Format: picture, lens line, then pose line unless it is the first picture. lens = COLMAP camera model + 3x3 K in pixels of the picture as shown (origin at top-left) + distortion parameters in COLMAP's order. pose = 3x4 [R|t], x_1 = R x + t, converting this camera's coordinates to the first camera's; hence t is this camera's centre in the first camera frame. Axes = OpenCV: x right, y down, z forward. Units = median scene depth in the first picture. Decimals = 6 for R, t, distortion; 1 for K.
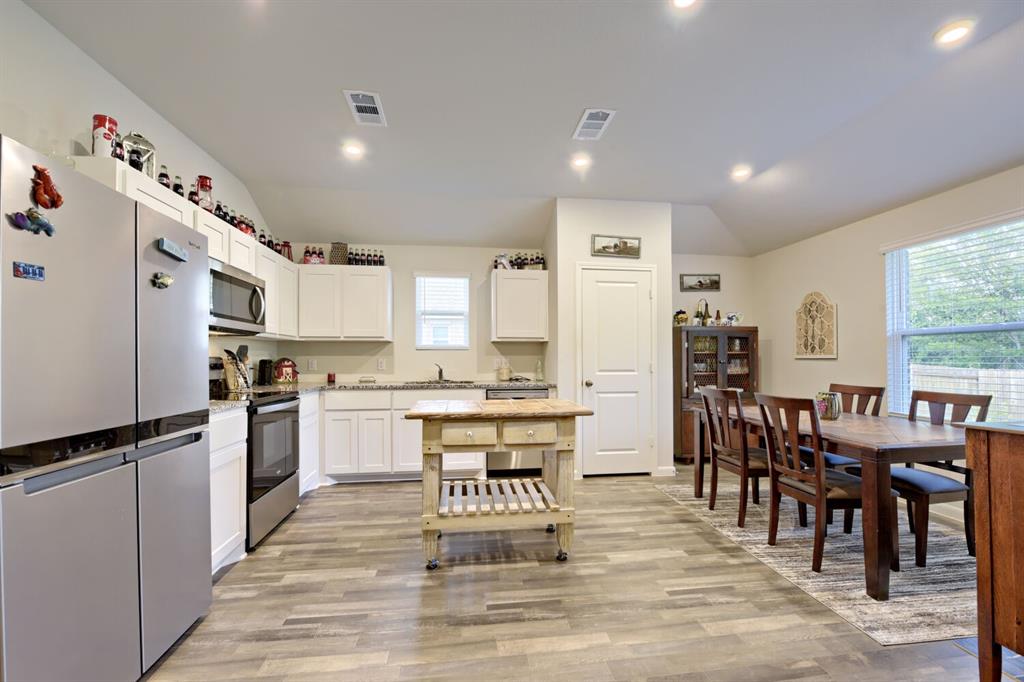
lens RADIAL K [[408.6, 0, 512.9], [0, 408.6, 352.1], [0, 0, 1]] dist [0.001340, -0.001749]
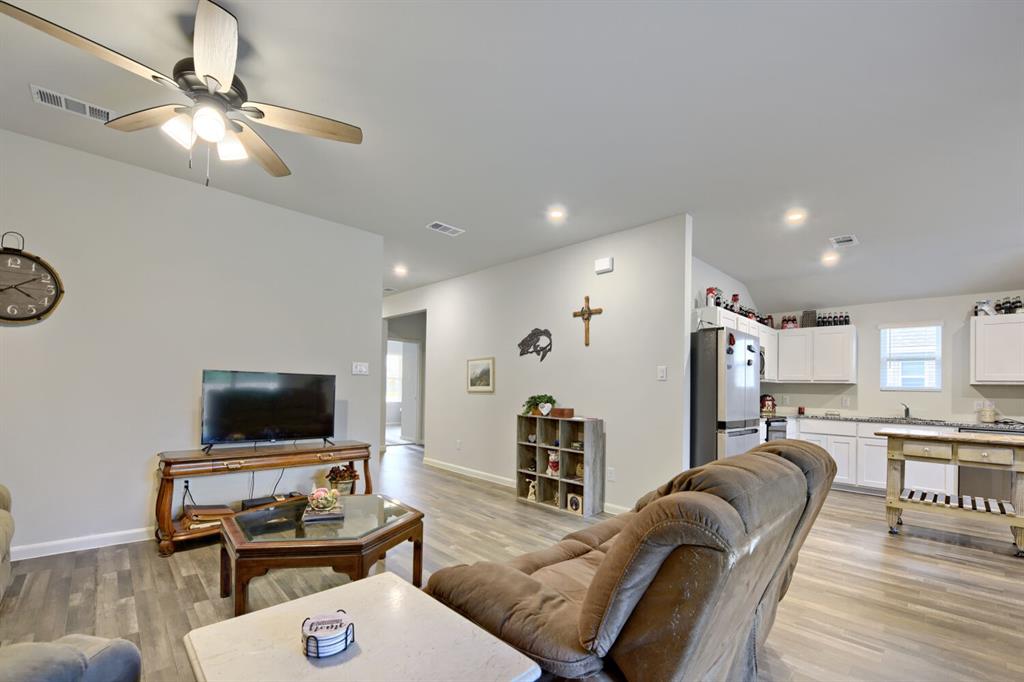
lens RADIAL K [[431.3, 0, 504.6], [0, 431.3, 381.2], [0, 0, 1]] dist [-0.019747, -0.002330]
pose [[0.582900, 0.004785, -0.812530, 0.147450], [-0.015251, 0.999871, -0.005053, -0.012741], [0.812401, 0.015337, 0.582897, -0.700361]]
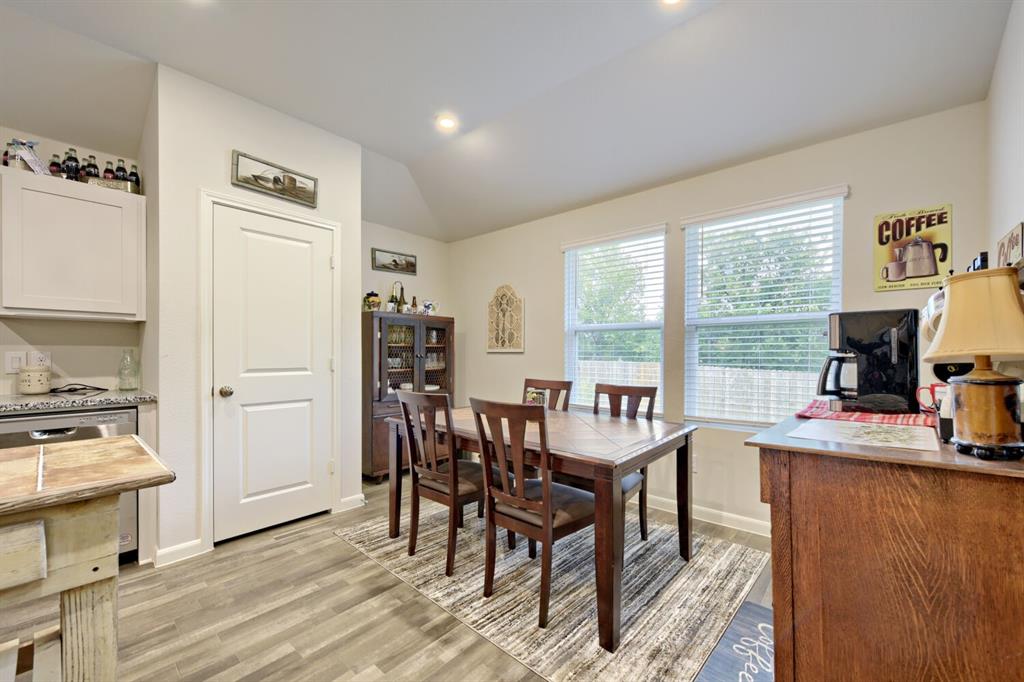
lens RADIAL K [[408.6, 0, 510.4], [0, 408.6, 355.0], [0, 0, 1]] dist [0.001340, -0.001749]
pose [[0.752024, -0.001726, 0.659133, 0.107033], [-0.012182, 0.999789, 0.016516, 0.005879], [-0.659023, -0.020450, 0.751845, 0.269611]]
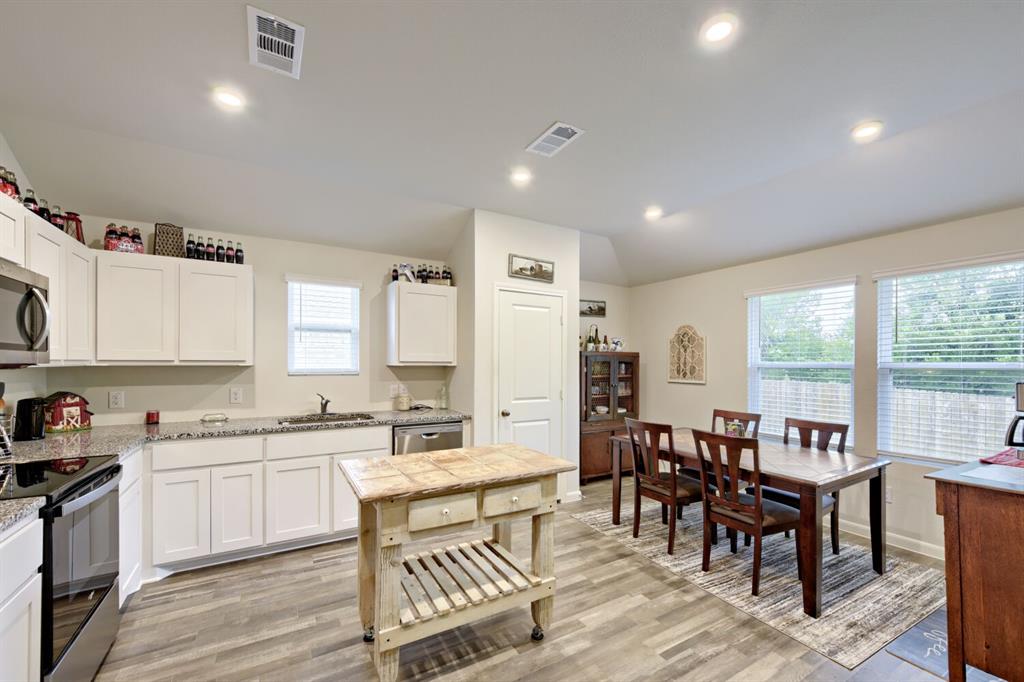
lens RADIAL K [[408.6, 0, 512.6], [0, 408.6, 360.8], [0, 0, 1]] dist [0.001340, -0.001749]
pose [[0.922632, 0.009280, 0.385570, -0.166891], [-0.013299, 0.999881, 0.007758, -0.053332], [-0.385452, -0.012286, 0.922646, 0.141250]]
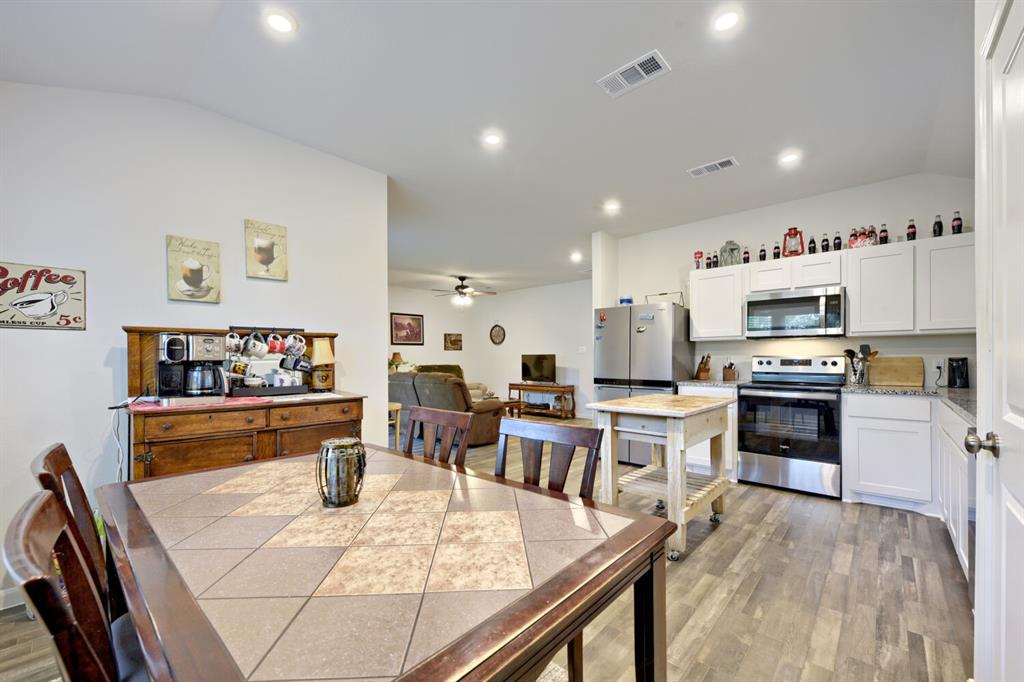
lens RADIAL K [[408.6, 0, 515.3], [0, 408.6, 357.8], [0, 0, 1]] dist [0.001340, -0.001749]
pose [[-0.758761, 0.002012, -0.651366, 0.644481], [0.013360, 0.999833, -0.012475, 0.016229], [0.651232, -0.018168, -0.758662, 1.037486]]
